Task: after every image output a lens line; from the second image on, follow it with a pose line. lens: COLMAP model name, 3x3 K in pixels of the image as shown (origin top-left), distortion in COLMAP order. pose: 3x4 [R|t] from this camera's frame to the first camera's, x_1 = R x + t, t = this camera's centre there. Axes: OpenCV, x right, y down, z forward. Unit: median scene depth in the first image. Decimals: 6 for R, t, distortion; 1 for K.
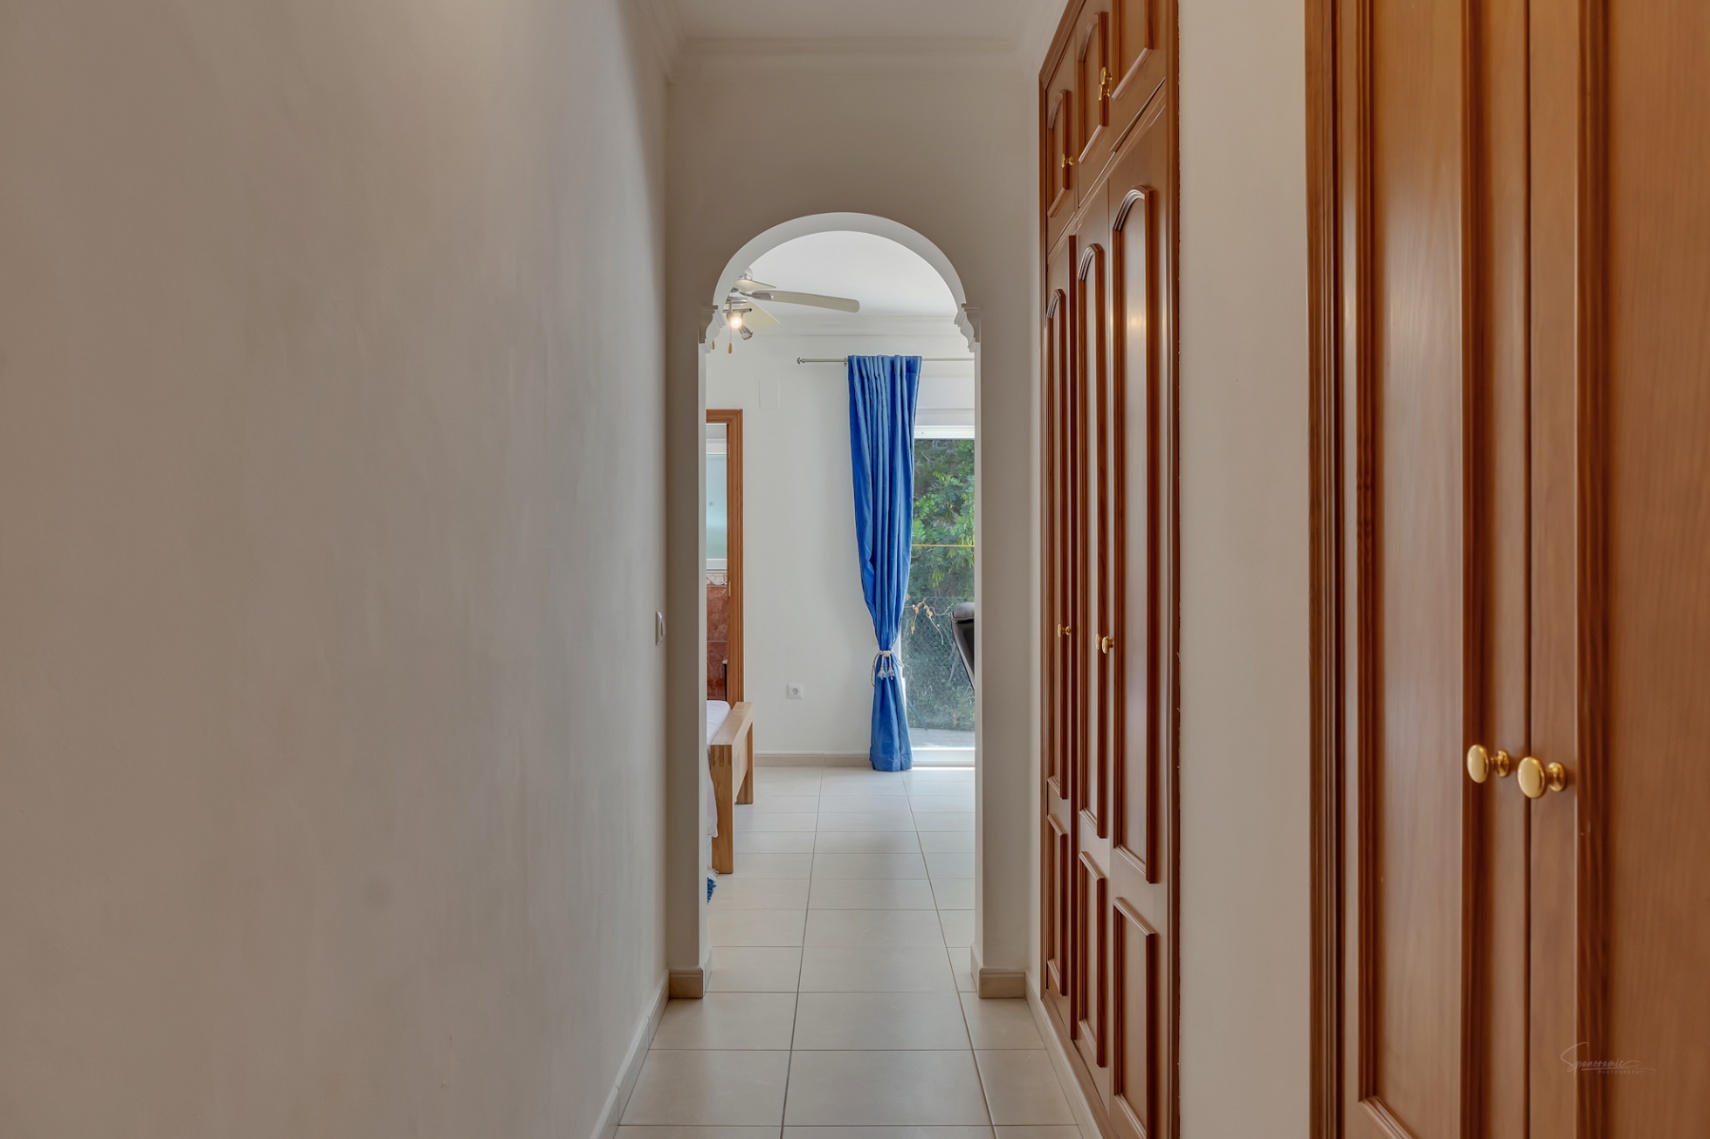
lens RADIAL K [[1278.3, 0, 855.0], [0, 1278.3, 569.5], [0, 0, 1]] dist [0.001367, -0.001183]
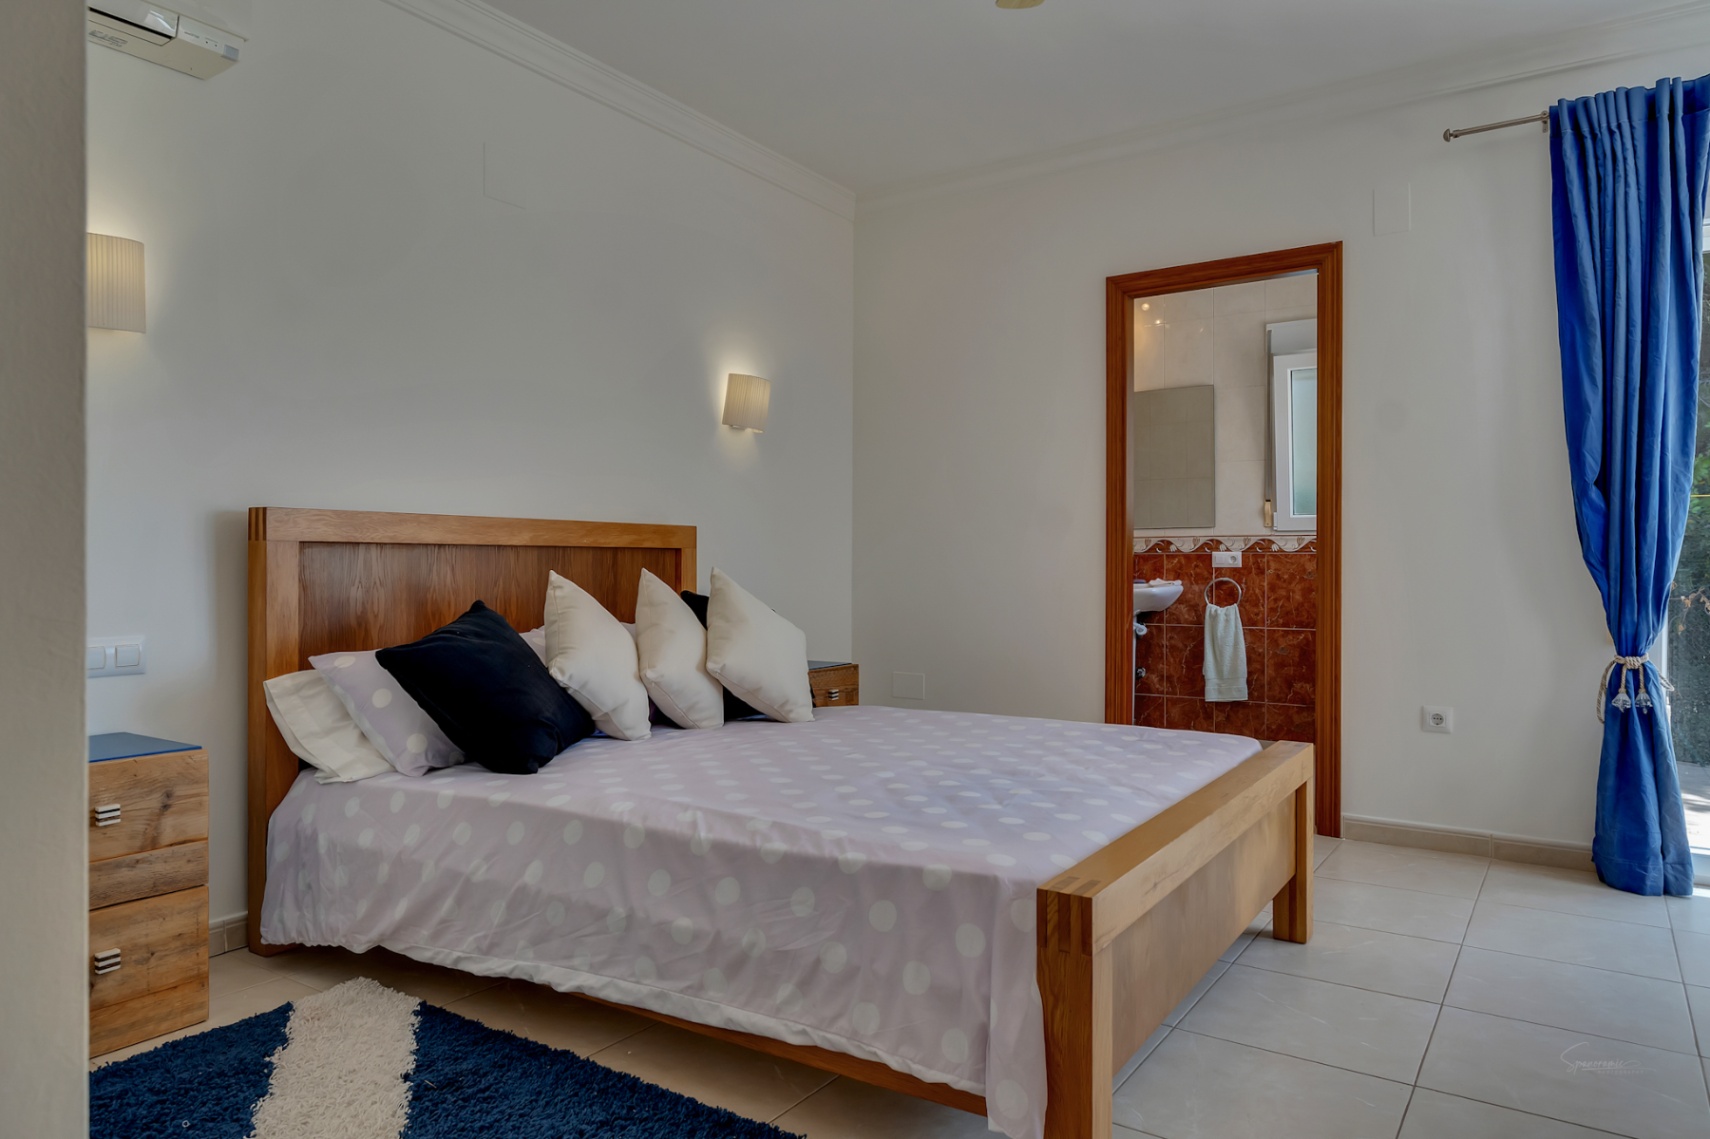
lens RADIAL K [[1084.1, 0, 855.0], [0, 1084.1, 569.5], [0, 0, 1]] dist [-0.001586, -0.002848]
pose [[0.822559, 0.007067, -0.568636, 0.014498], [-0.009449, 0.999955, -0.001241, 0.031729], [0.568602, 0.006394, 0.822588, 0.460134]]
